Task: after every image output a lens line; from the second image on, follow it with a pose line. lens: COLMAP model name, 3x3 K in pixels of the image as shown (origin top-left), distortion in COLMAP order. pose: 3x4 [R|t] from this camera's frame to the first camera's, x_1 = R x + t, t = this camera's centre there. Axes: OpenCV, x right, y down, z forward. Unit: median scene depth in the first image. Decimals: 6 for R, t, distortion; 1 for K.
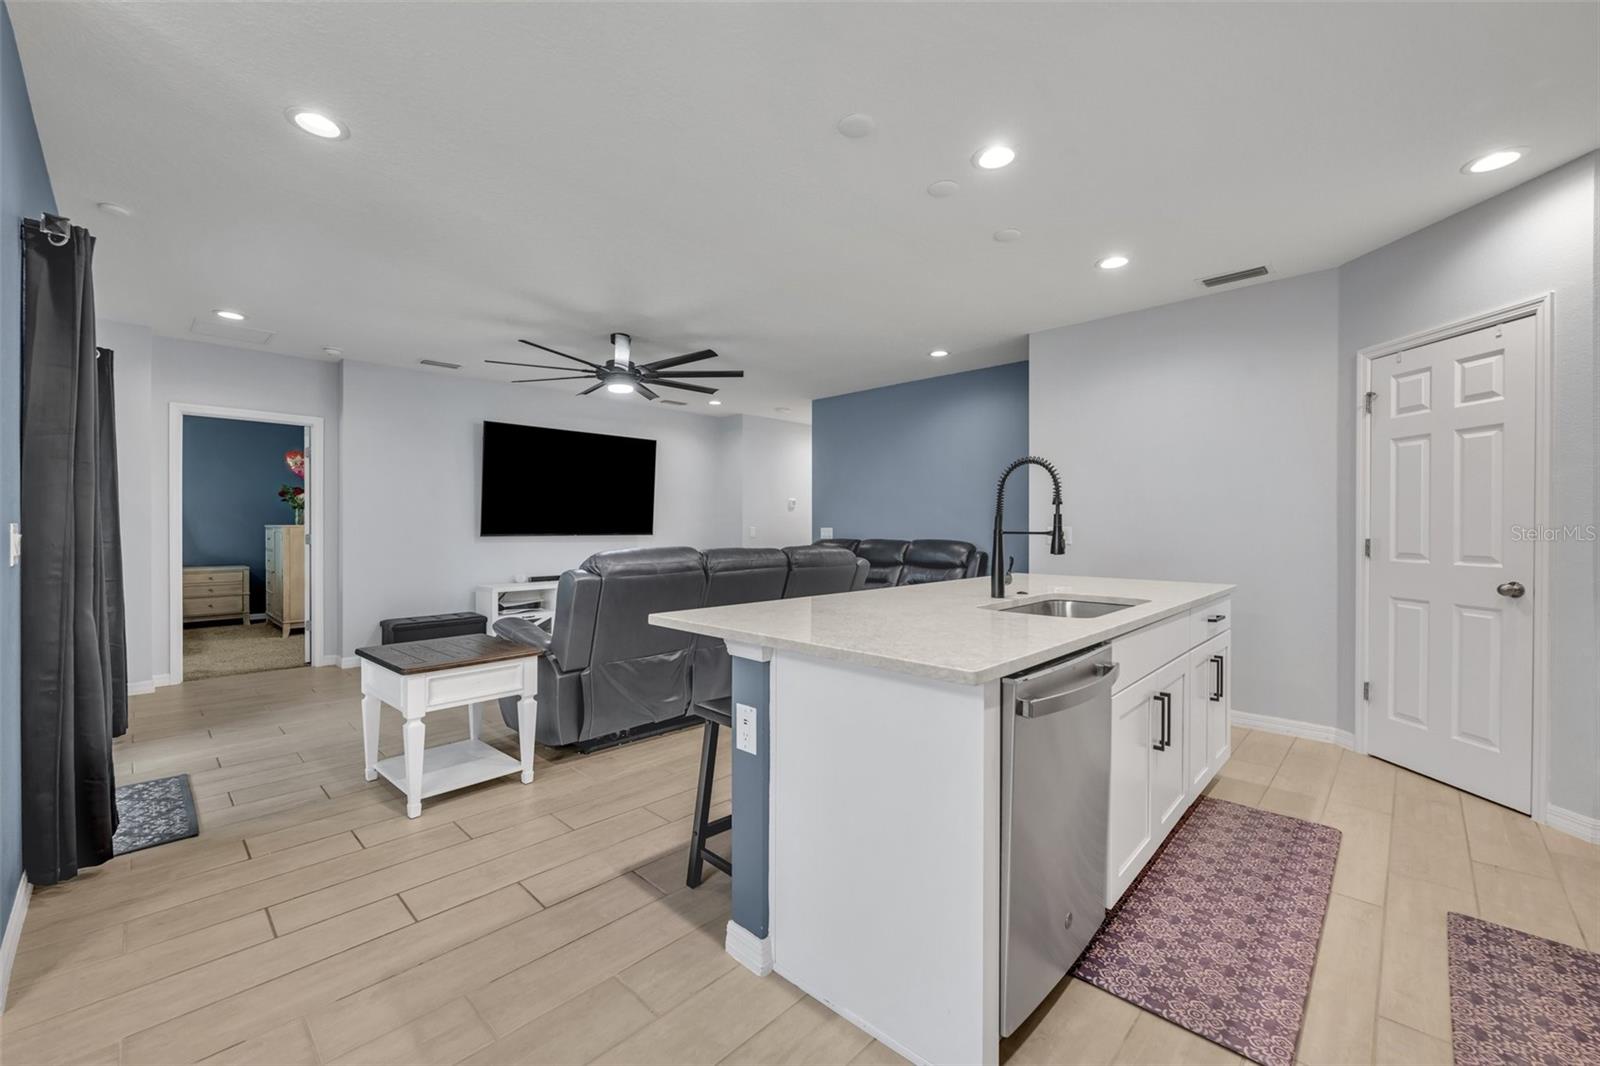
lens RADIAL K [[640.3, 0, 788.3], [0, 640.3, 528.6], [0, 0, 1]] dist [-0.001550, 0.000515]
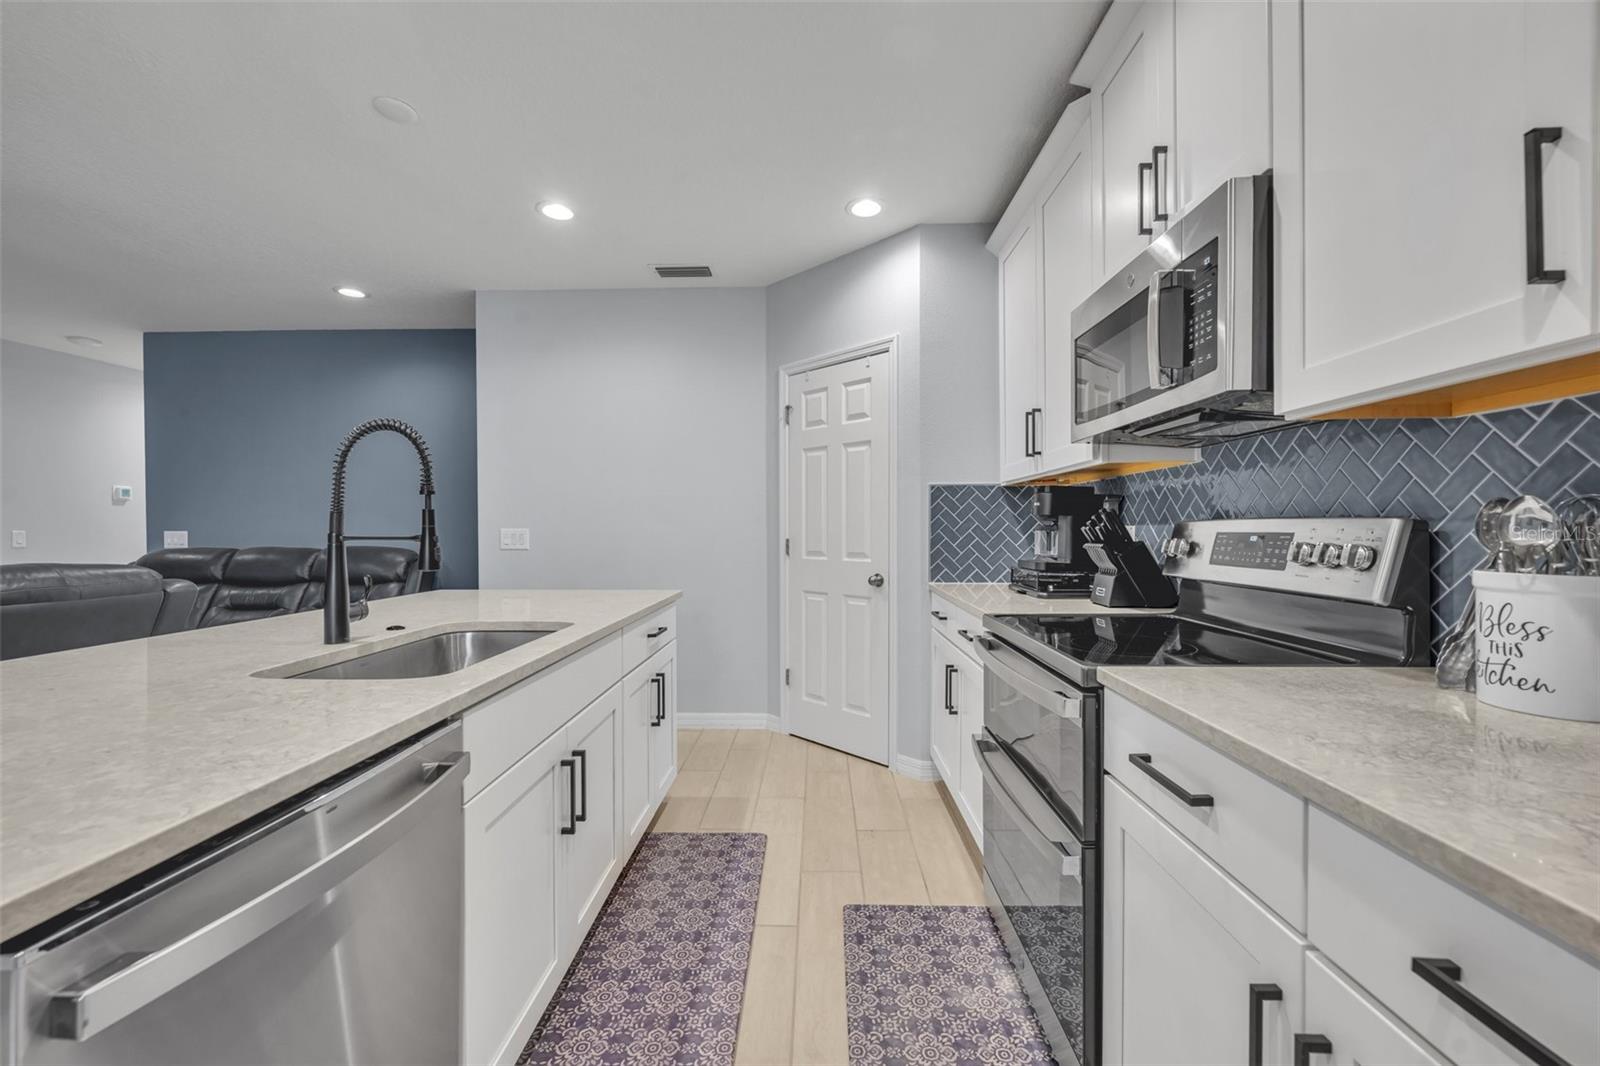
lens RADIAL K [[640.6, 0, 798.8], [0, 640.6, 535.5], [0, 0, 1]] dist [-0.000321, 0.000217]
pose [[0.734107, -0.009059, 0.678974, 0.171523], [0.004544, 0.999954, 0.008428, 0.000994], [-0.679019, -0.003101, 0.734114, 0.176935]]
